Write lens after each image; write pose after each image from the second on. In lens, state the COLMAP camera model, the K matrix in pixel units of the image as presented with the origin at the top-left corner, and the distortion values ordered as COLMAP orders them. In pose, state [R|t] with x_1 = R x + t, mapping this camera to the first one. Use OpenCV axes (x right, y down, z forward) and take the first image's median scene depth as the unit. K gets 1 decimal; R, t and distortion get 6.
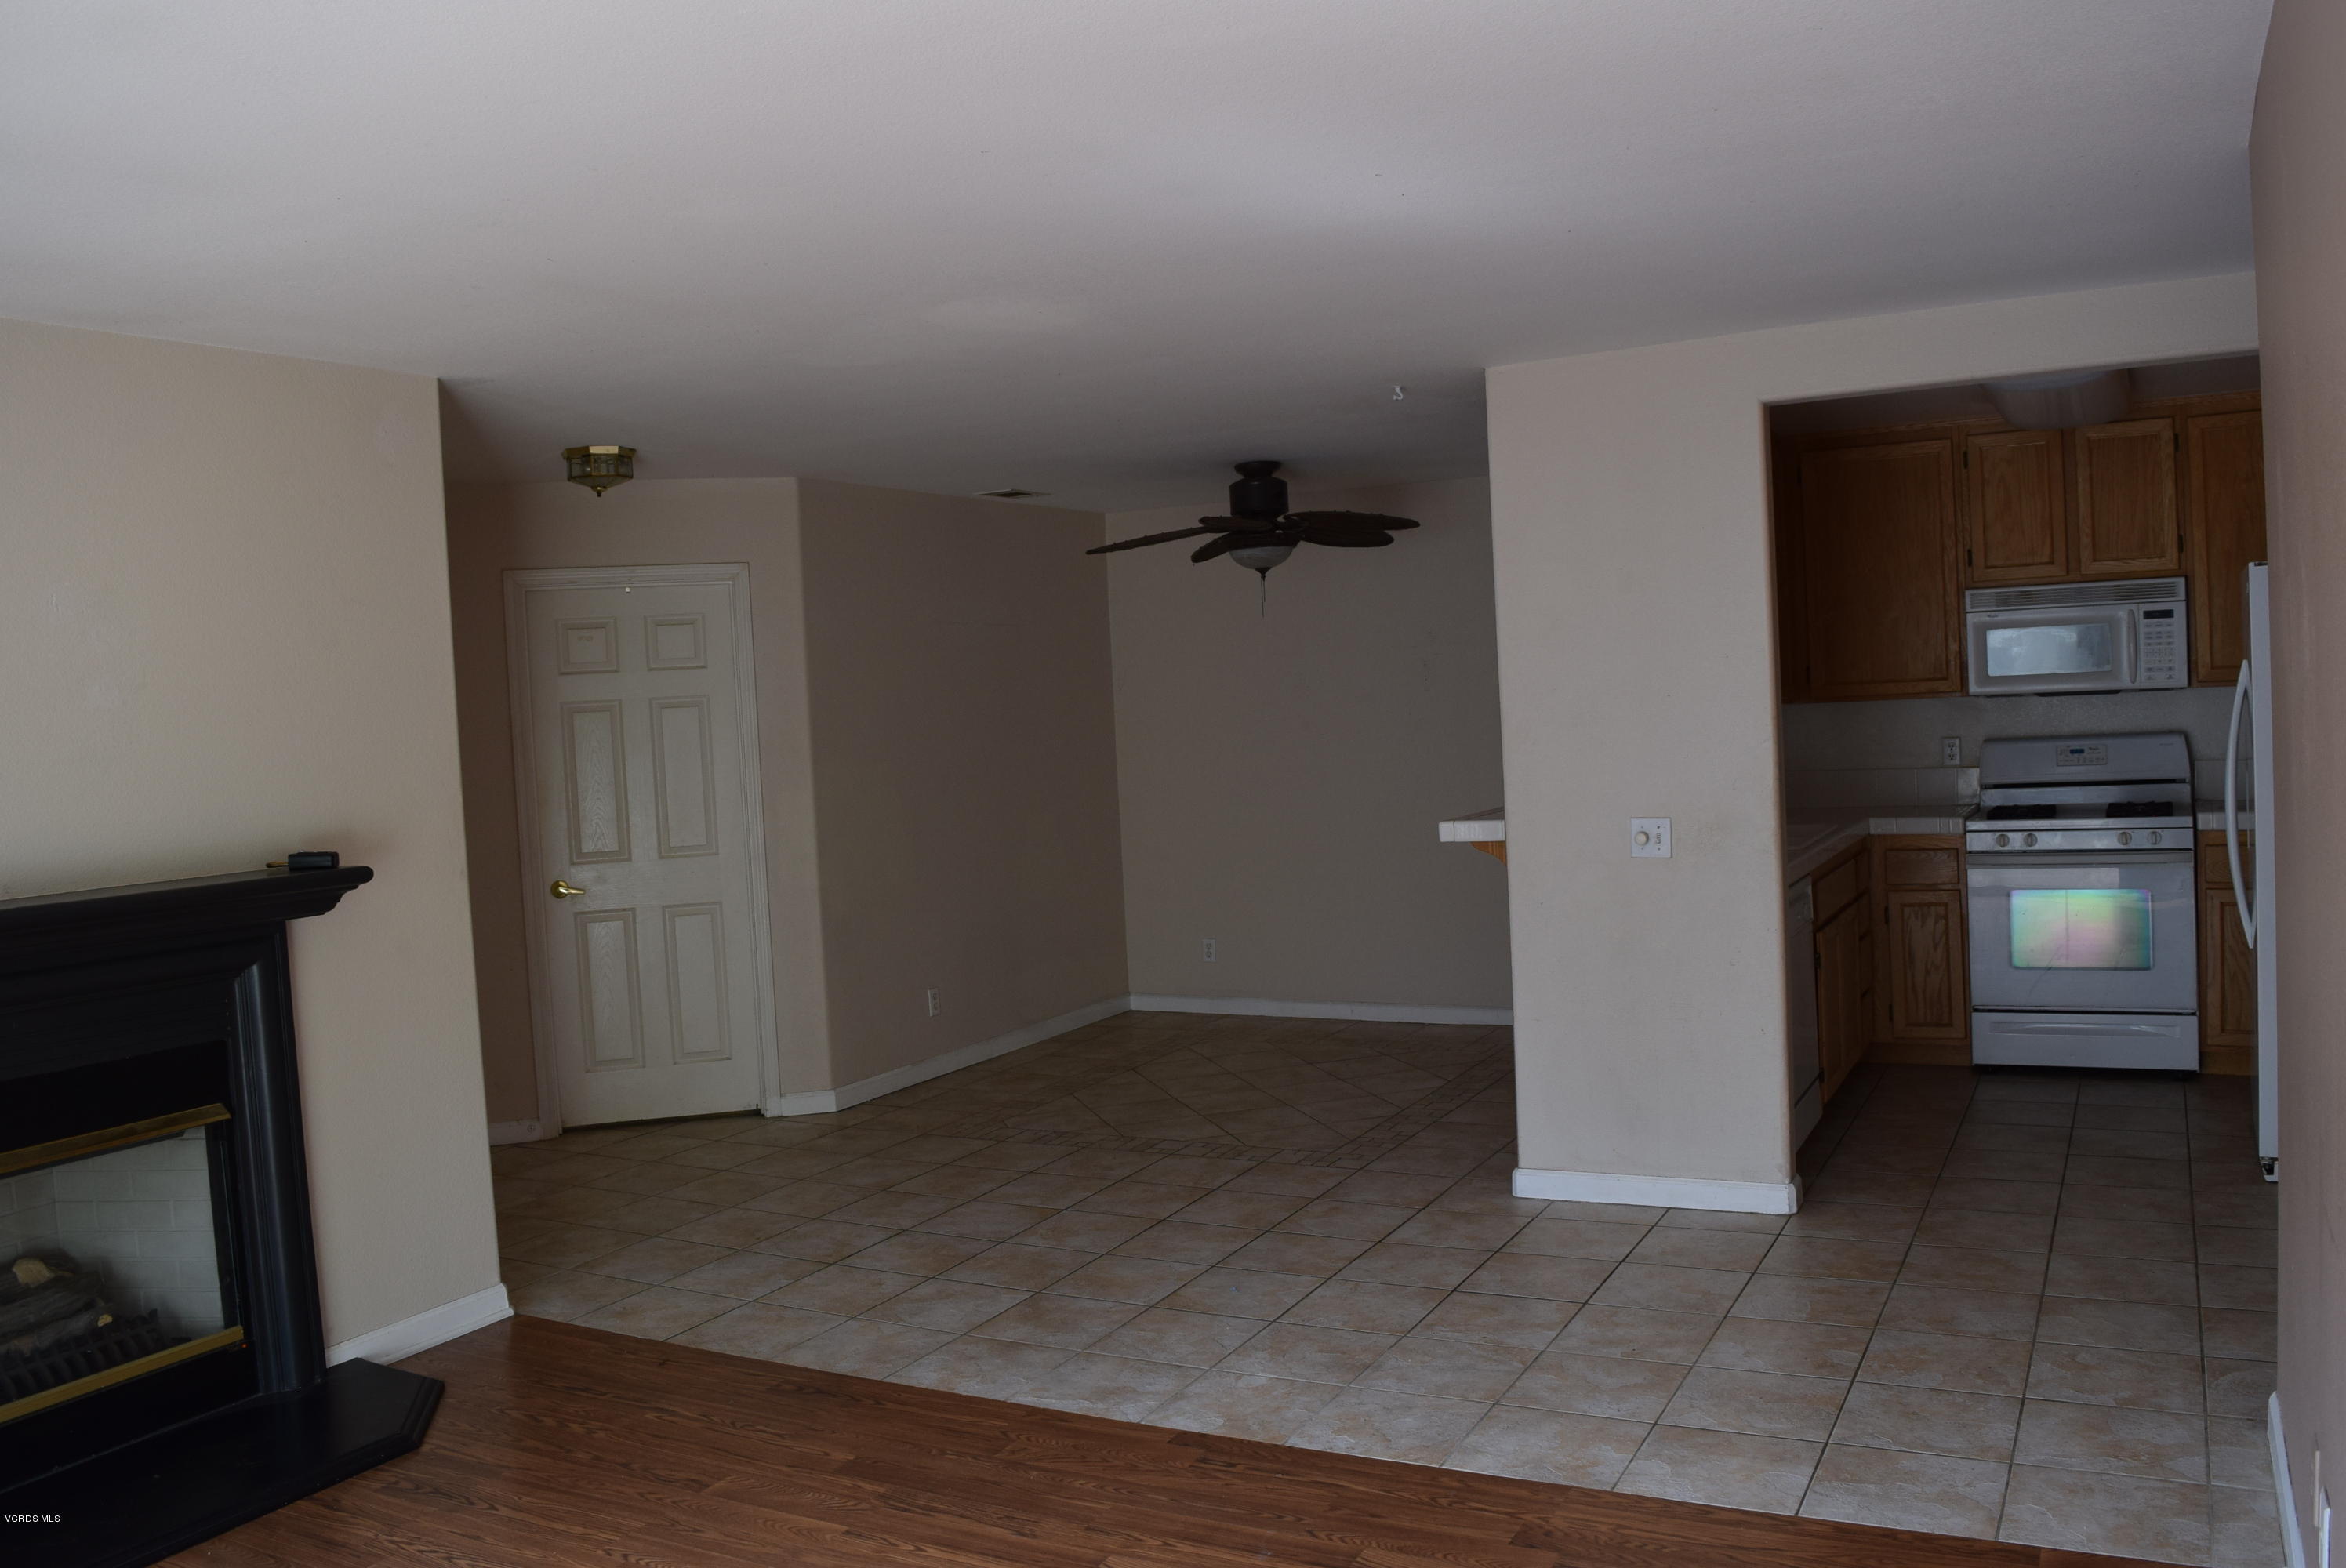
lens RADIAL K [[1834.6, 0, 1183.1], [0, 1834.6, 781.3], [0, 0, 1]] dist [-0.092674, 0.020818]
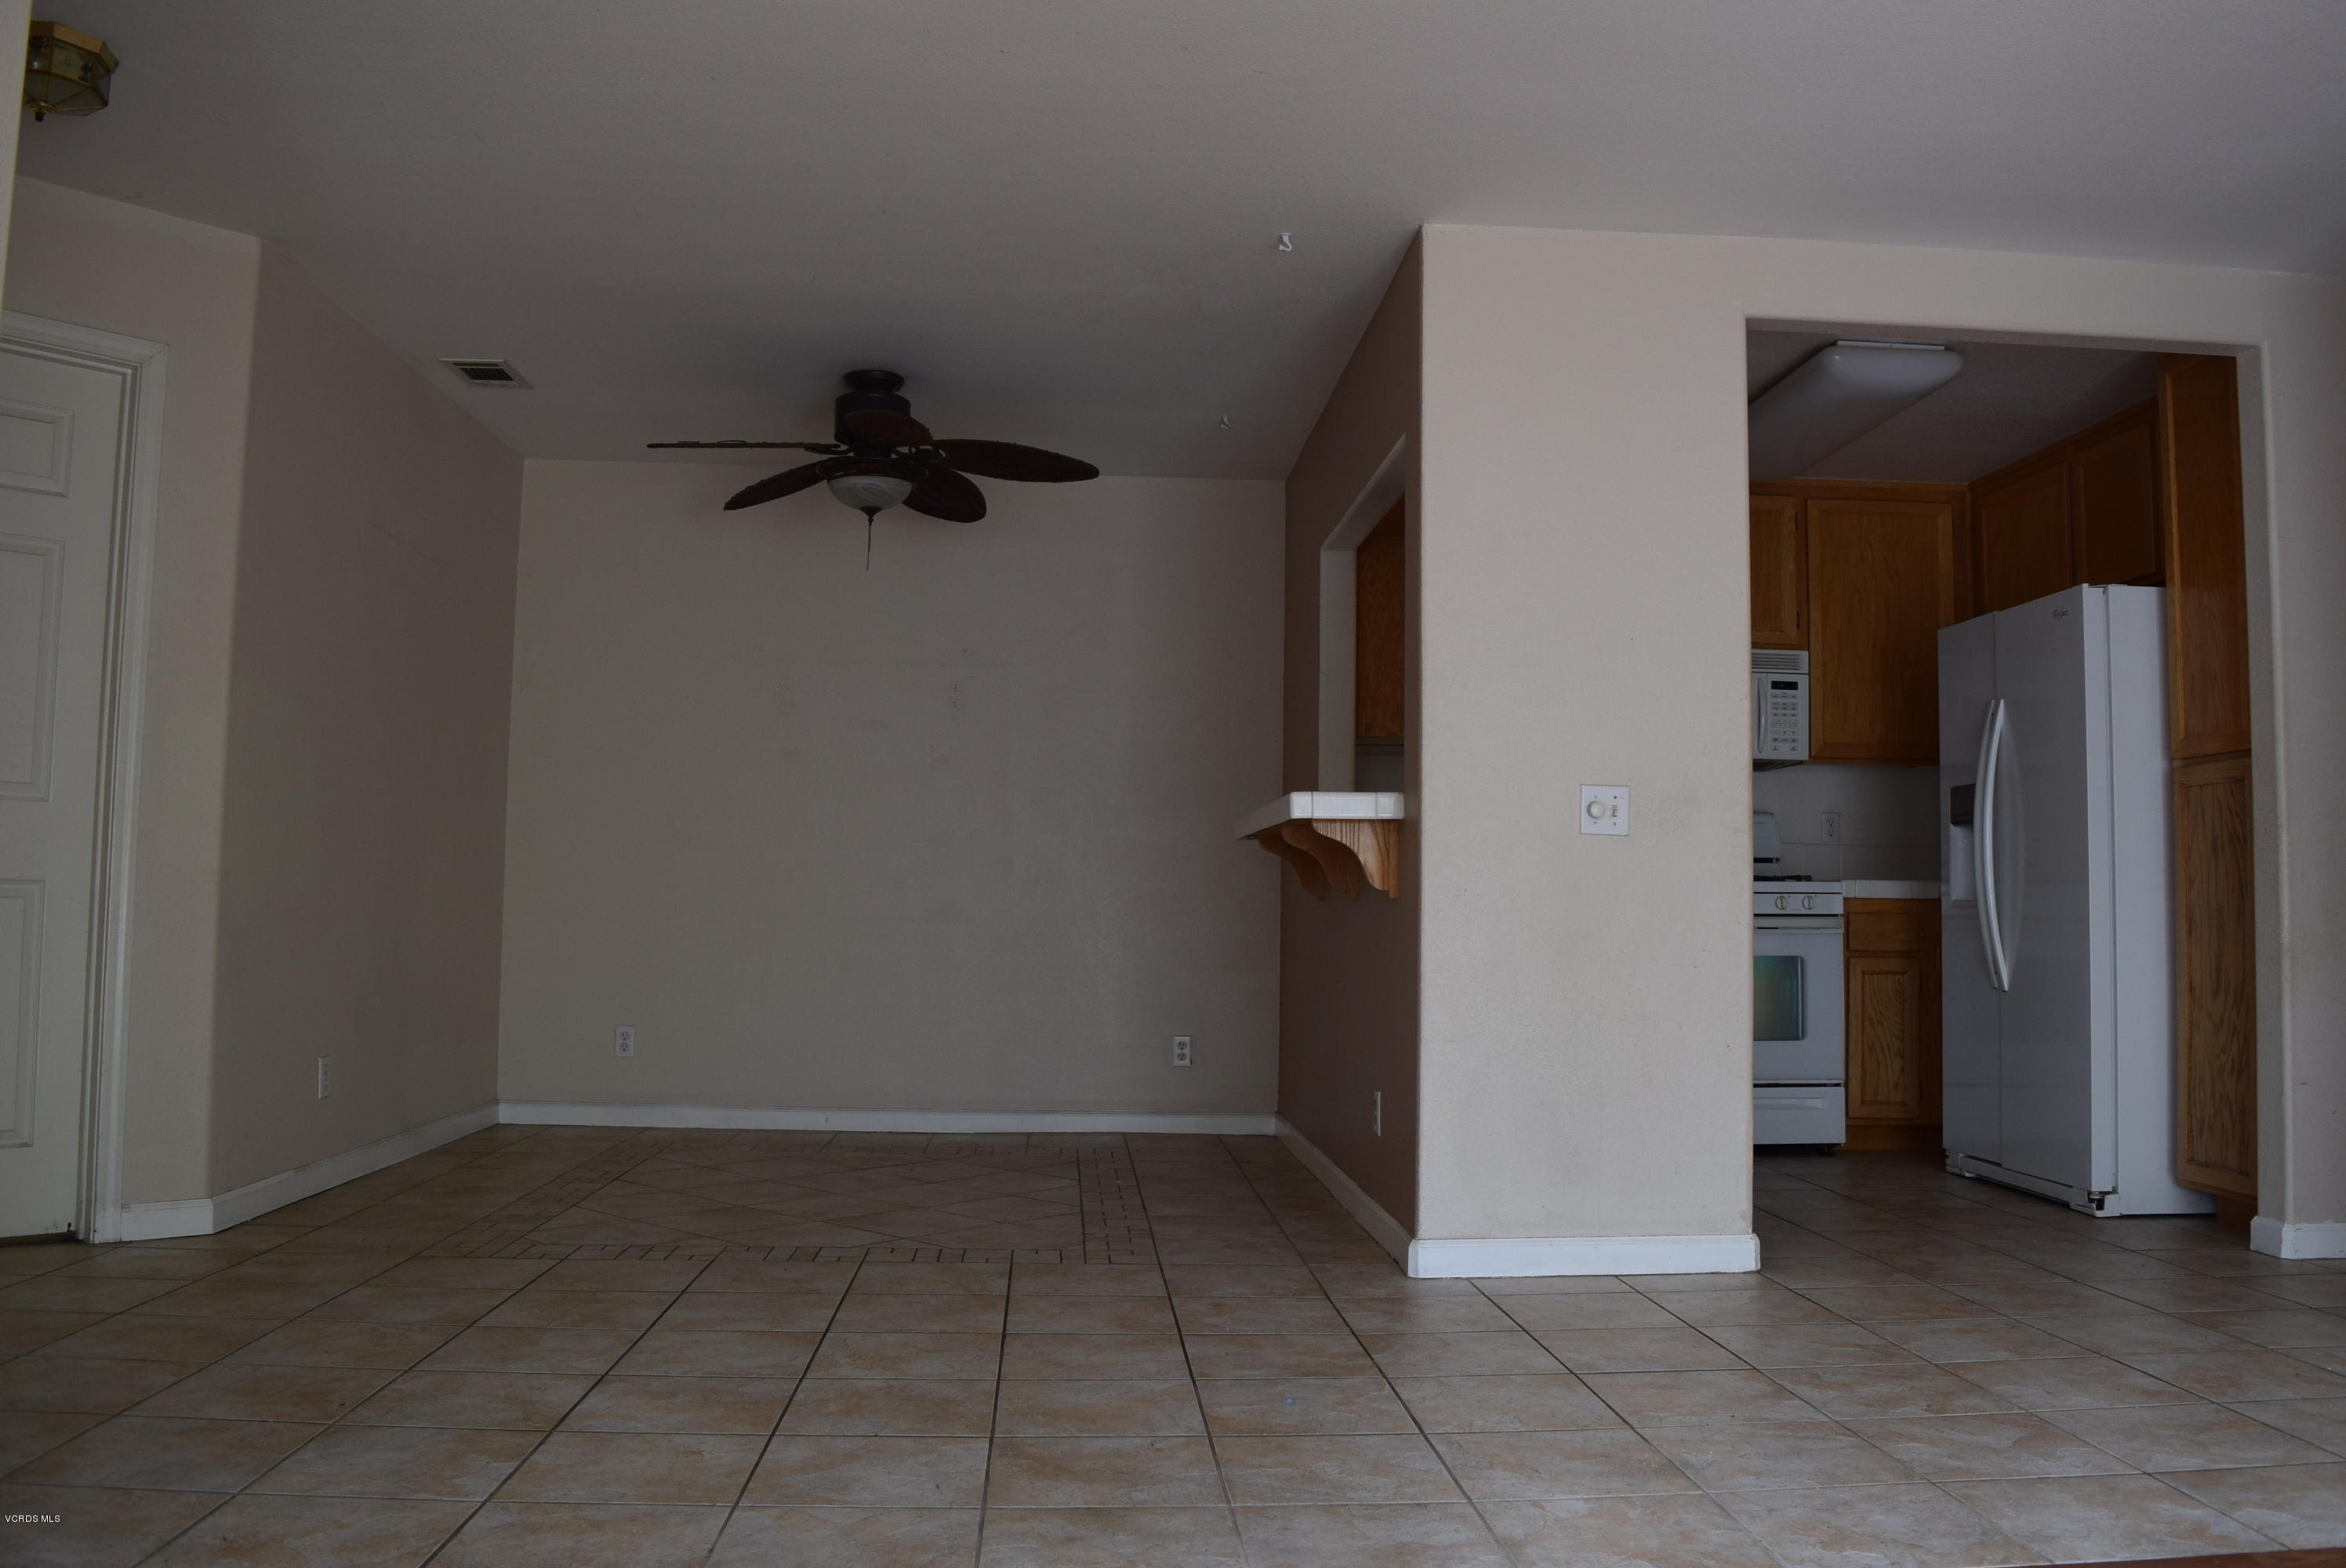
lens RADIAL K [[1834.6, 0, 1183.1], [0, 1834.6, 781.3], [0, 0, 1]] dist [-0.092674, 0.020818]
pose [[0.844324, 0.101204, 0.526188, -0.261443], [-0.034784, 0.990282, -0.134651, 0.105706], [-0.534702, 0.095387, 0.839640, 0.324862]]
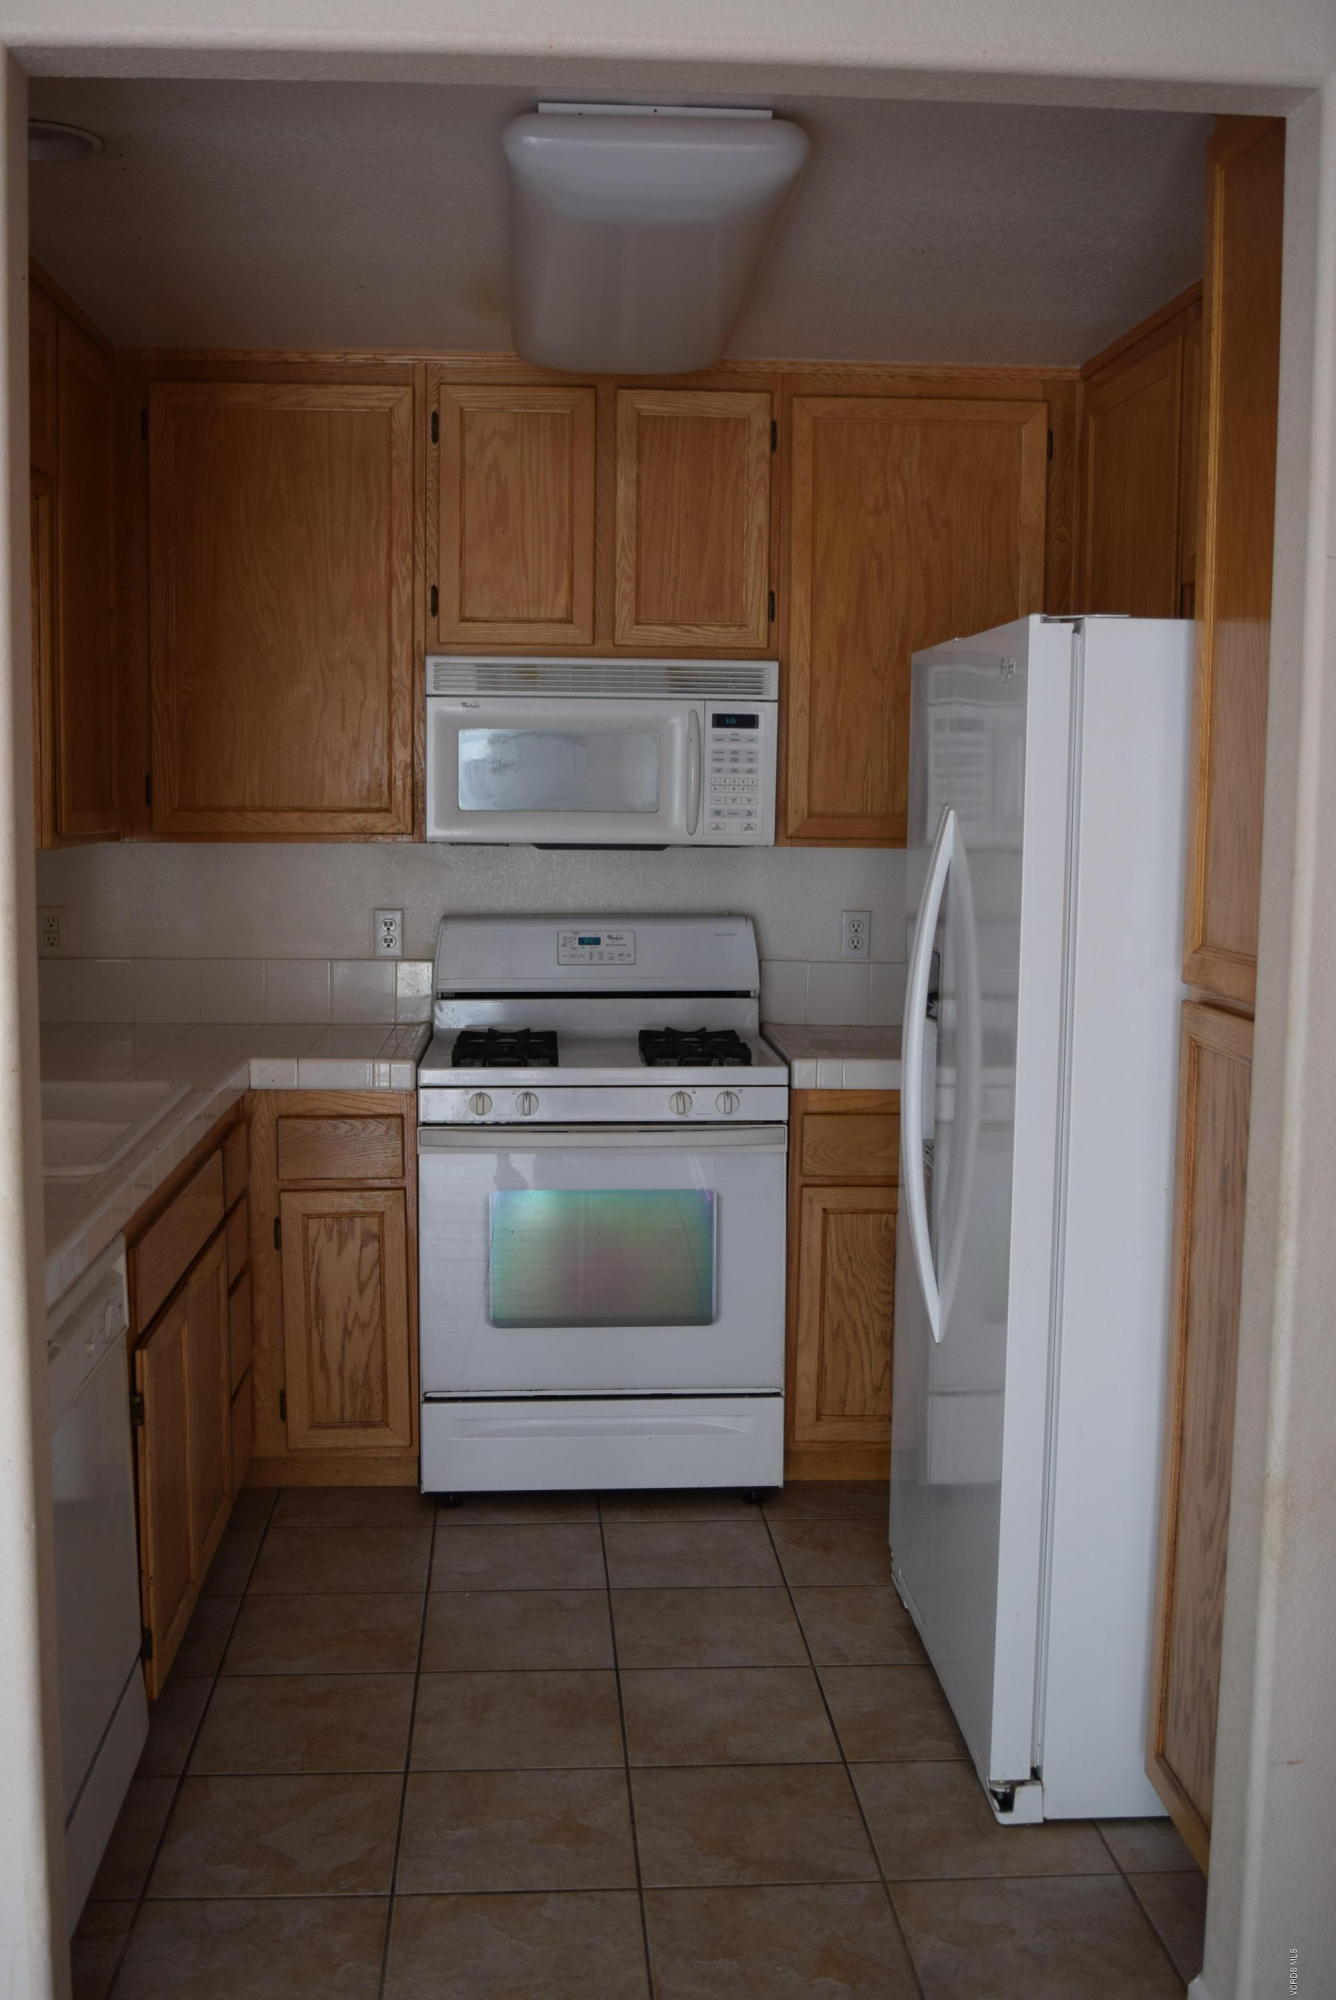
lens RADIAL K [[1966.6, 0, 668.0], [0, 1966.6, 1000.0], [0, 0, 1]] dist [-0.074838, 0.023122]
pose [[0.840669, 0.001579, 0.541547, 0.168837], [-0.030888, 0.998508, 0.045038, -0.028834], [-0.540668, -0.054589, 0.839463, 0.447271]]
